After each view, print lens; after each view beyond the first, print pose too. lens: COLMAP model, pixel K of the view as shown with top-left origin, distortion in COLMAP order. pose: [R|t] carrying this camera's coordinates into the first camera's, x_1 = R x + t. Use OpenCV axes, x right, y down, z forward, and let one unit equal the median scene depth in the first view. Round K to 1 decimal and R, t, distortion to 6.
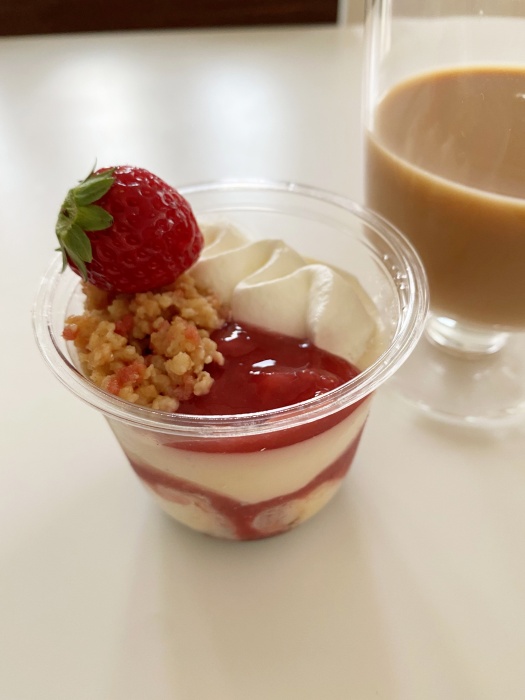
lens RADIAL K [[540.4, 0, 261.5], [0, 540.4, 370.4], [0, 0, 1]] dist [-0.012857, -0.008341]
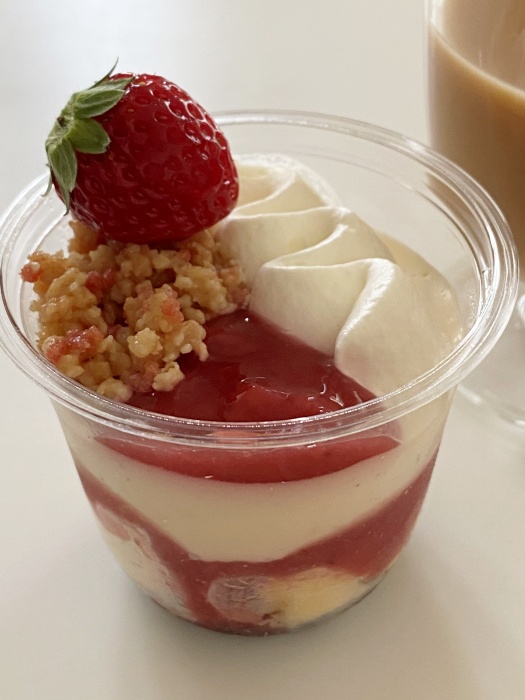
lens RADIAL K [[1054.4, 0, 247.3], [0, 1054.4, 369.9], [0, 0, 1]] dist [0.224043, 0.000000]
pose [[0.936785, 0.242206, -0.252527, 0.358246], [-0.252837, 0.967457, -0.010018, 0.001906], [0.241882, 0.073233, 0.967538, -0.400987]]
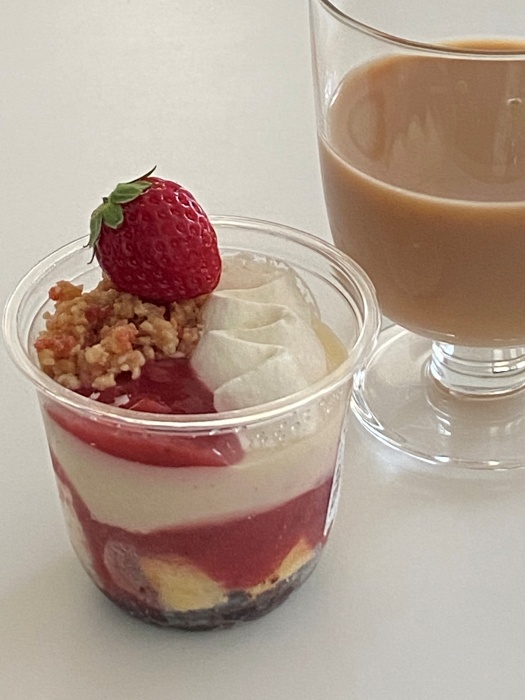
lens RADIAL K [[2246.6, 0, 196.6], [0, 2246.6, 331.8], [0, 0, 1]] dist [0.847349, 0.000000]
pose [[0.682788, 0.423699, -0.595215, 2.631758], [-0.524985, 0.851104, 0.003626, -0.172026], [0.508126, 0.310003, 0.803559, -2.554256]]
